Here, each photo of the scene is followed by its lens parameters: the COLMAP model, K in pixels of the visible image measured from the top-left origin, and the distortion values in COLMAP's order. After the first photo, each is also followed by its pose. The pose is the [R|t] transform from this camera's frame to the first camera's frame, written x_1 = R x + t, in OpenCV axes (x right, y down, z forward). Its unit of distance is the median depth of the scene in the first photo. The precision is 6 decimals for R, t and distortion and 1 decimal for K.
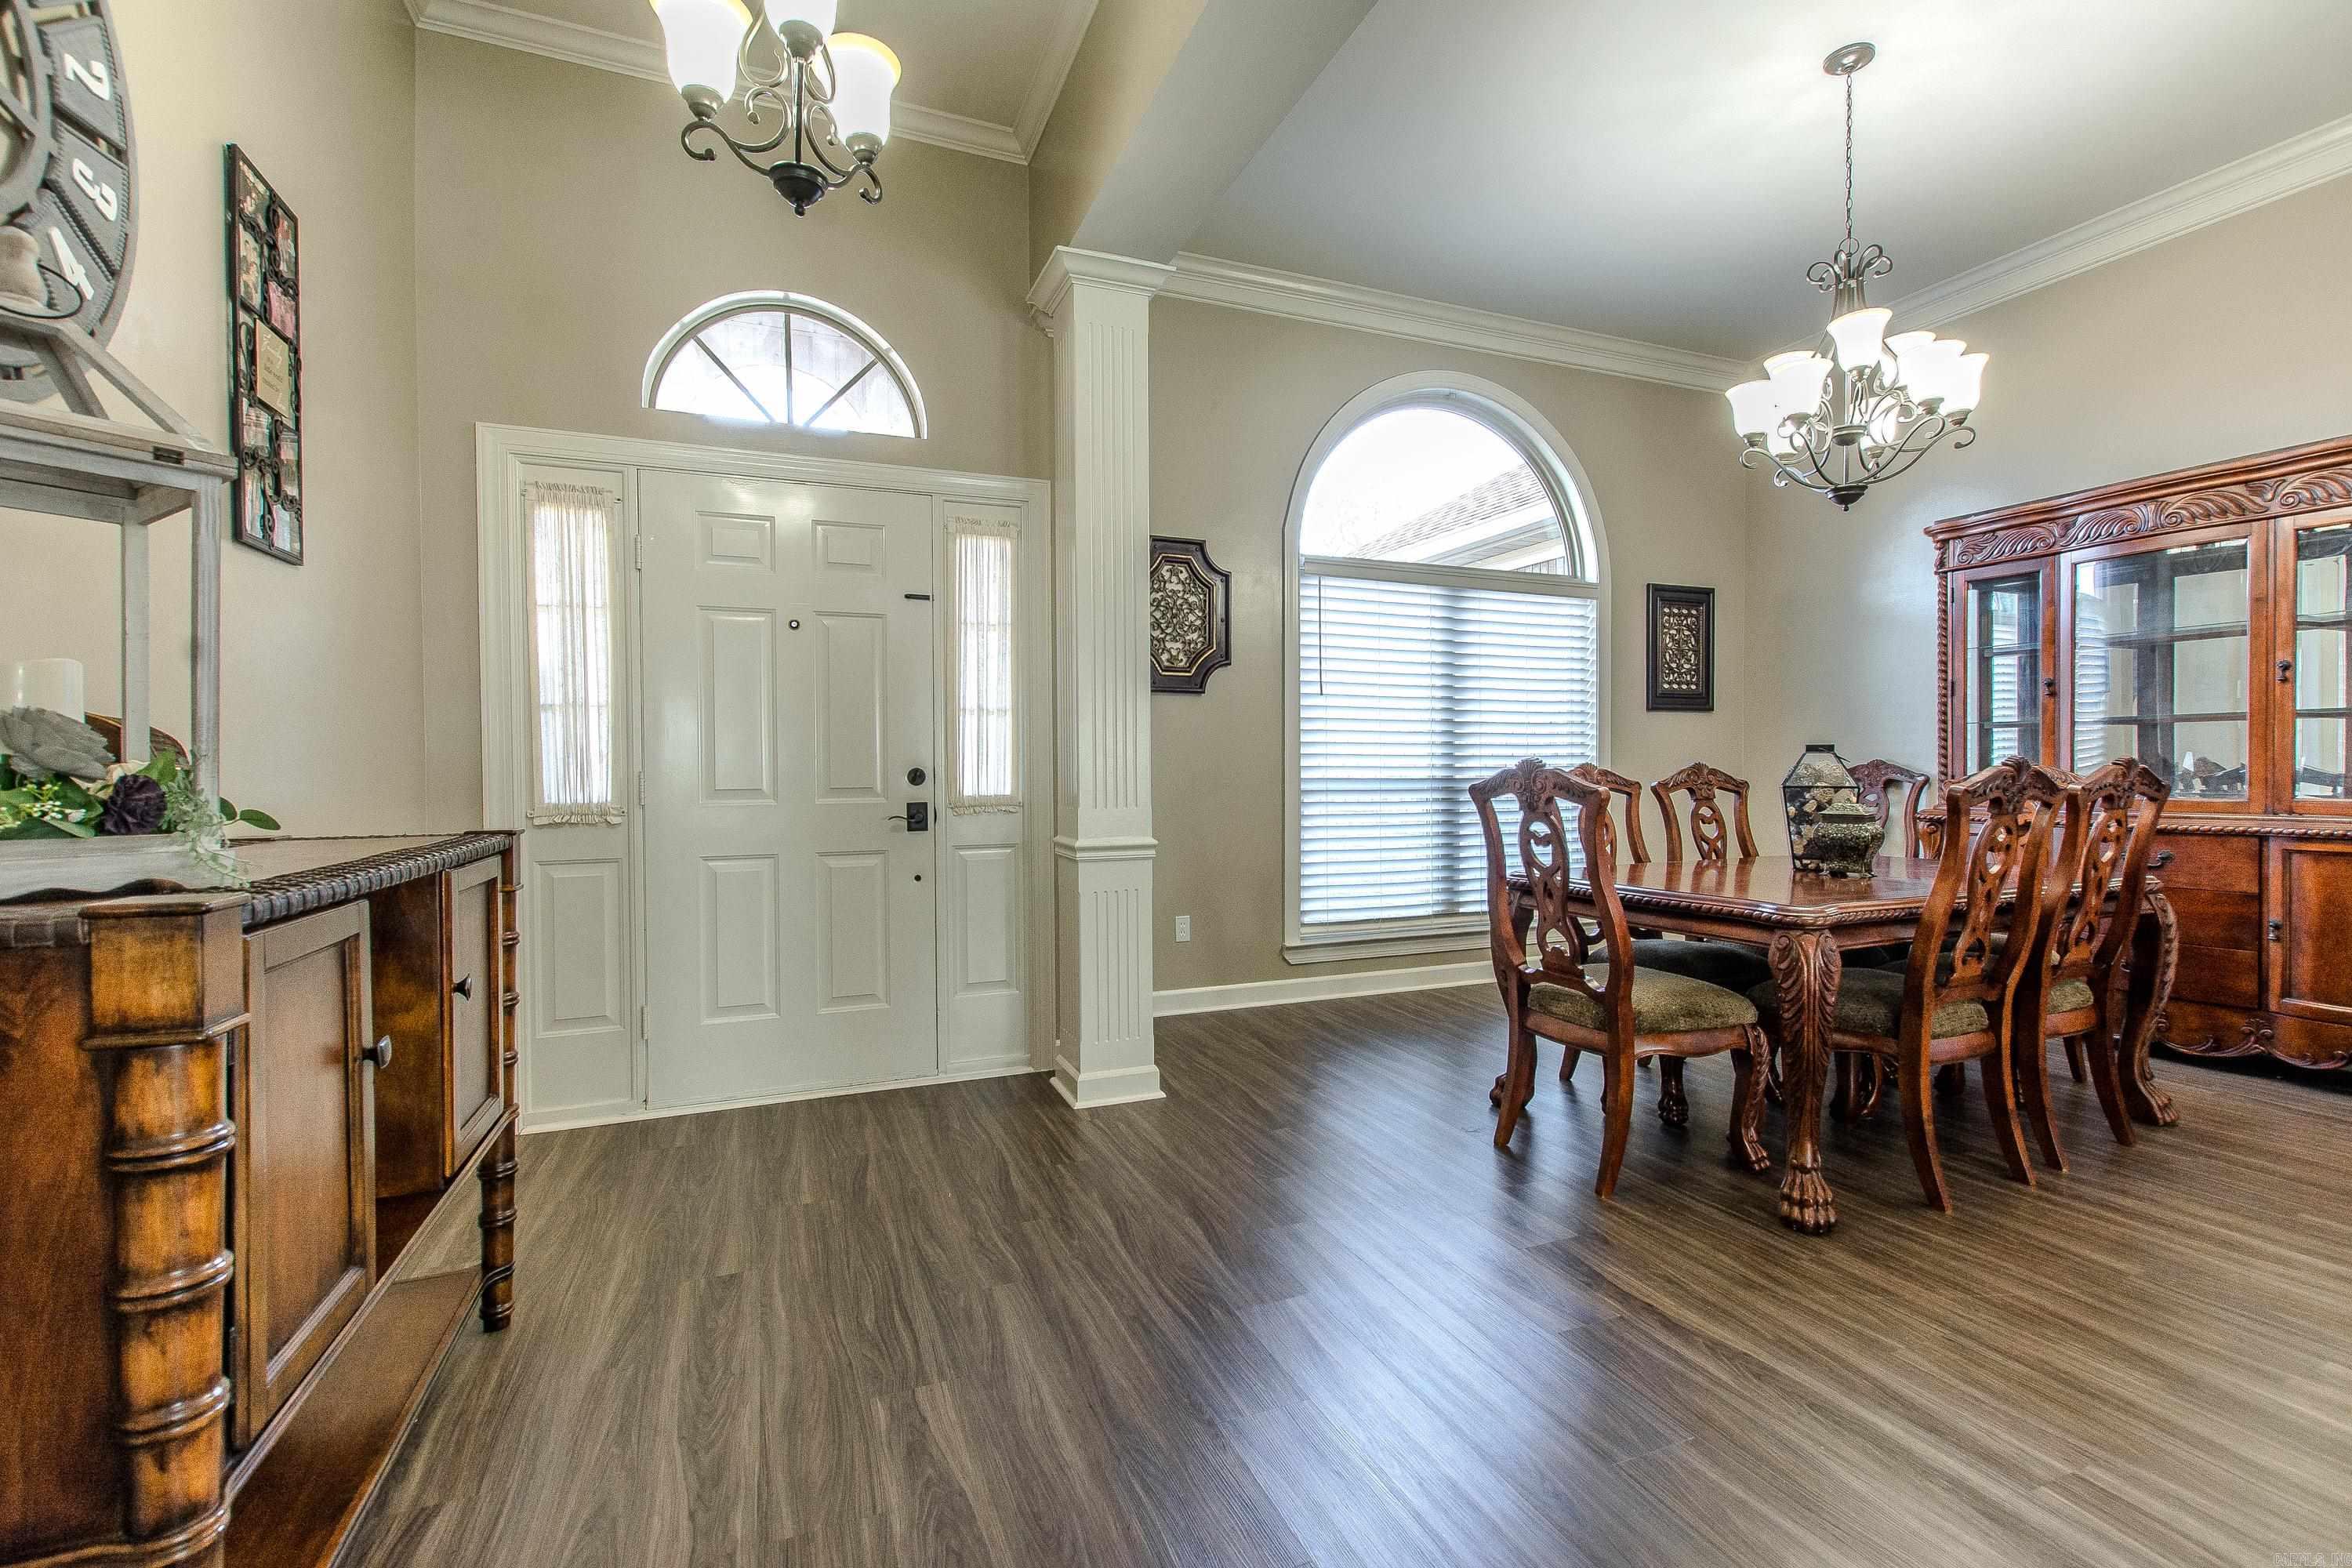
lens RADIAL K [[1010.5, 0, 1177.6], [0, 1010.5, 780.8], [0, 0, 1]] dist [0.000443, -0.000954]
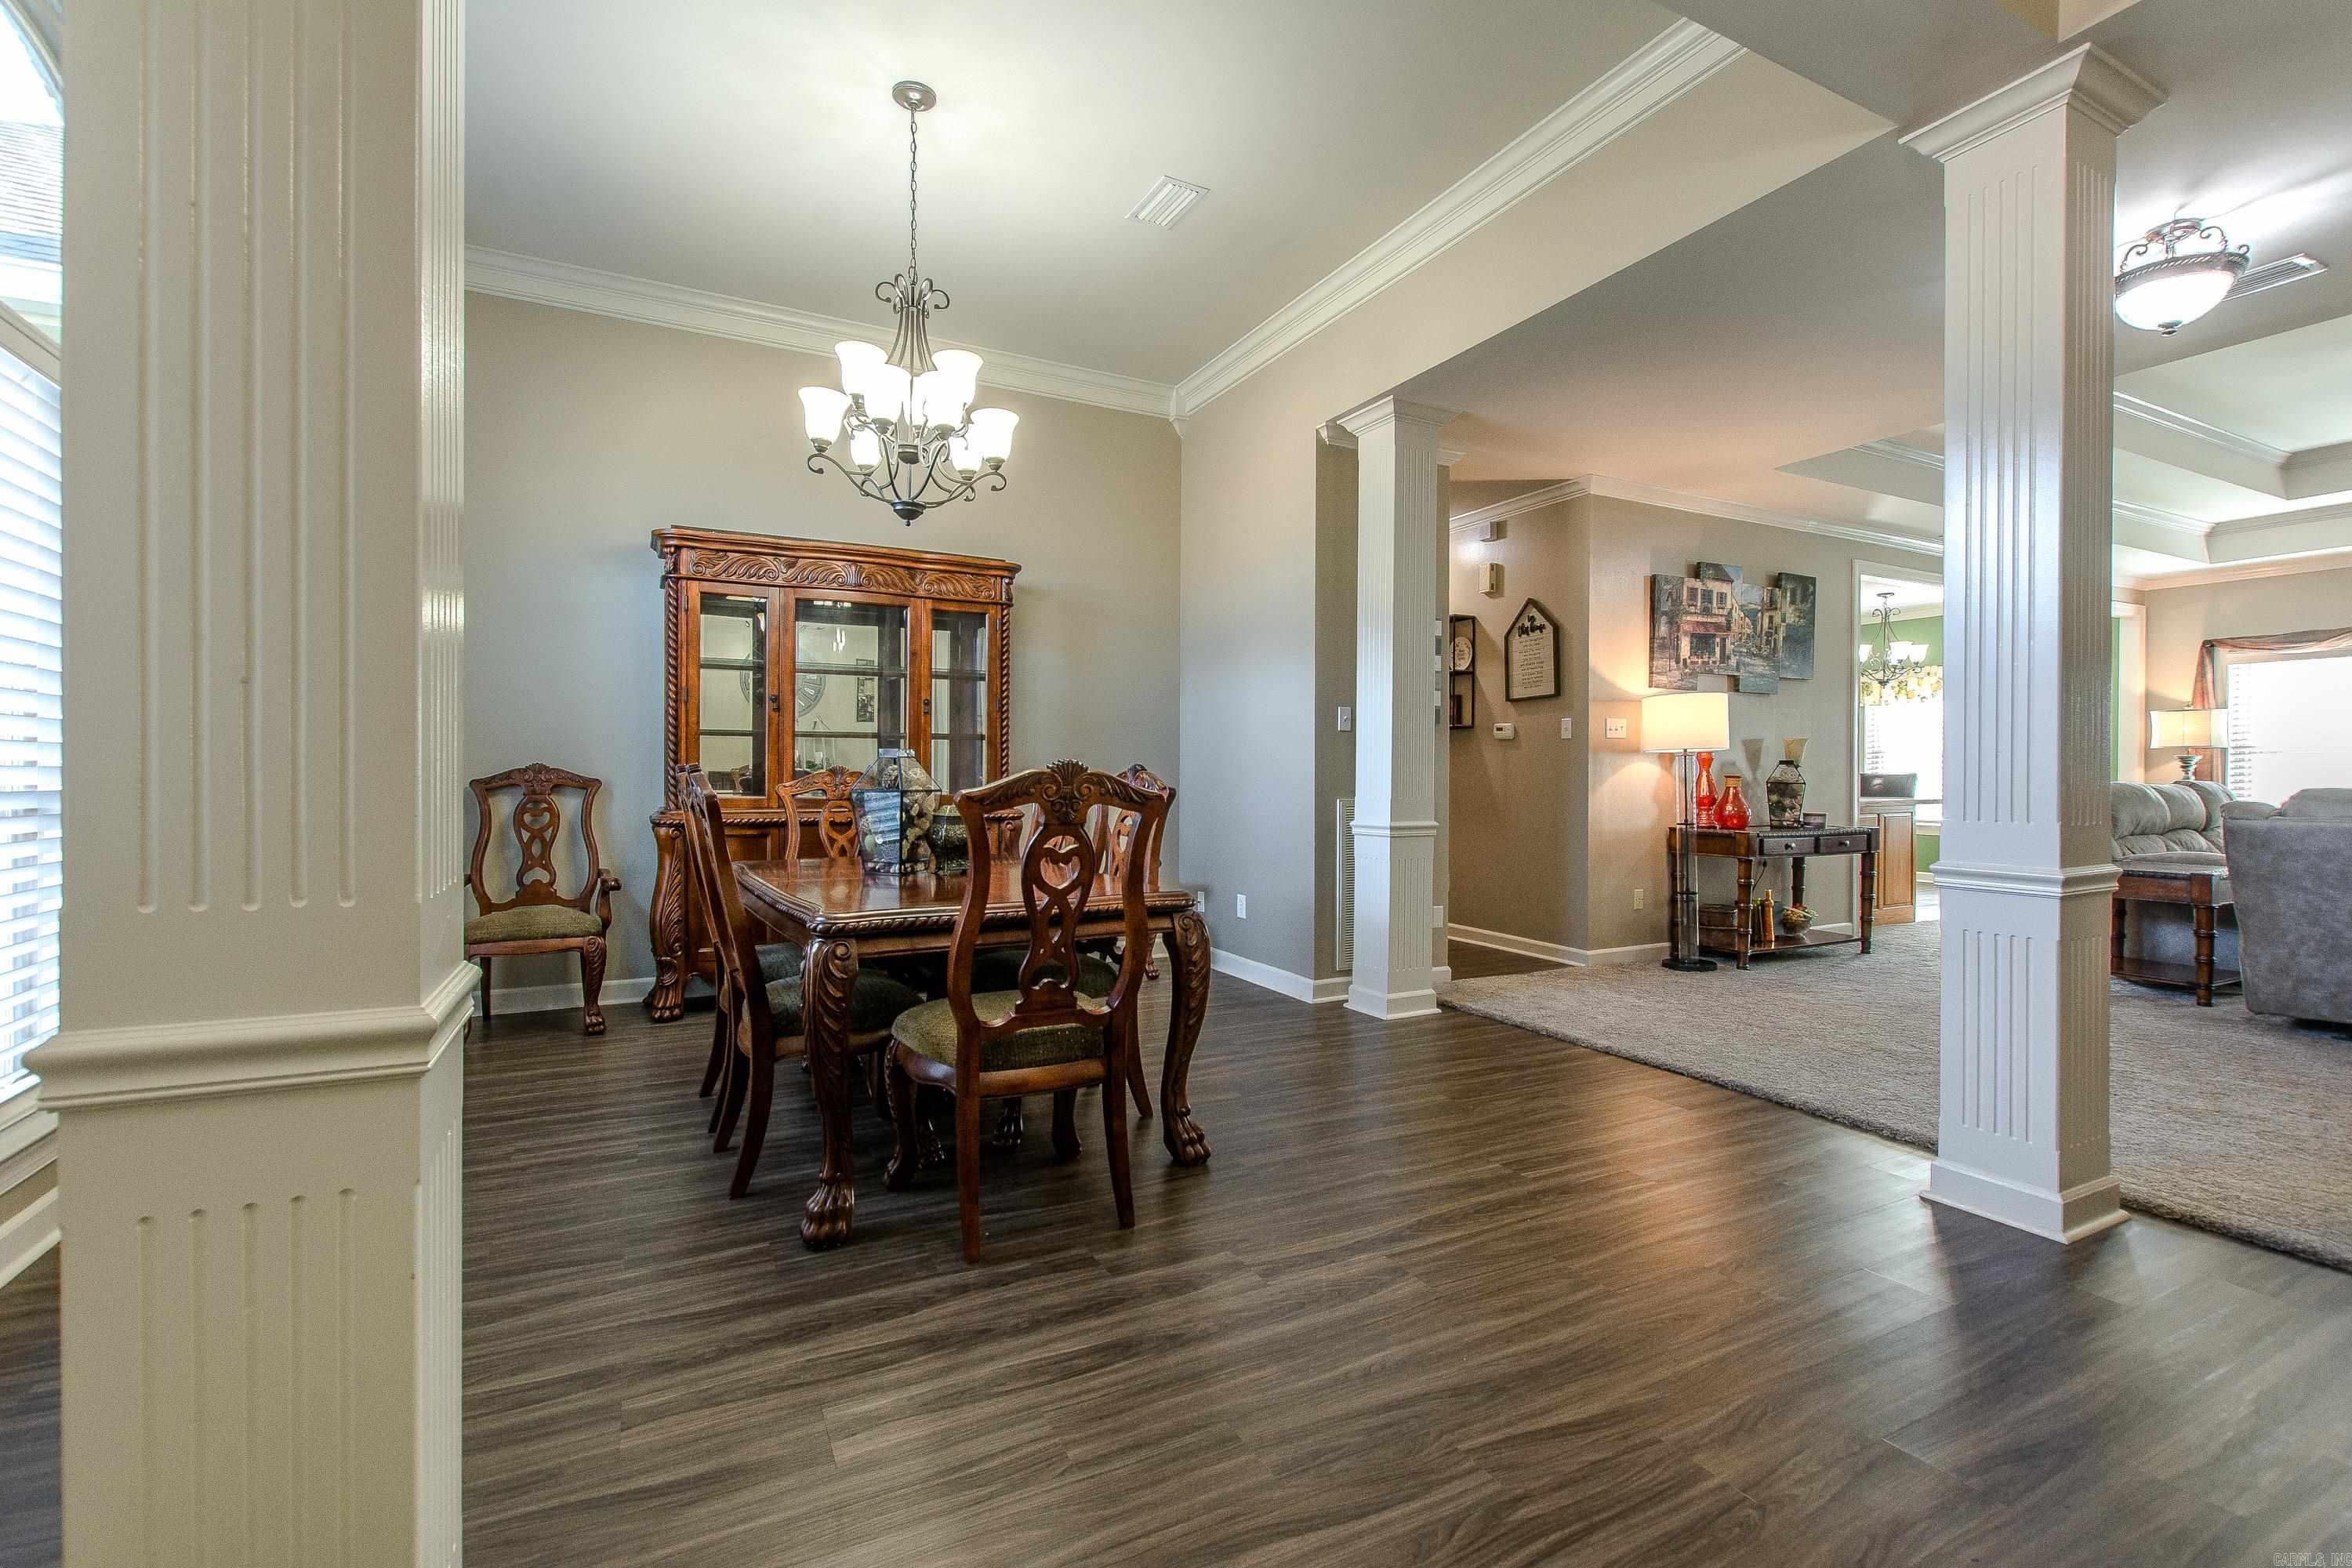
lens RADIAL K [[1010.5, 0, 1177.6], [0, 1010.5, 780.8], [0, 0, 1]] dist [0.000443, -0.000954]
pose [[-0.084706, -0.006434, 0.996385, -0.411187], [0.007118, 0.999950, 0.007062, -0.009897], [-0.996381, 0.007691, -0.084656, 0.812172]]
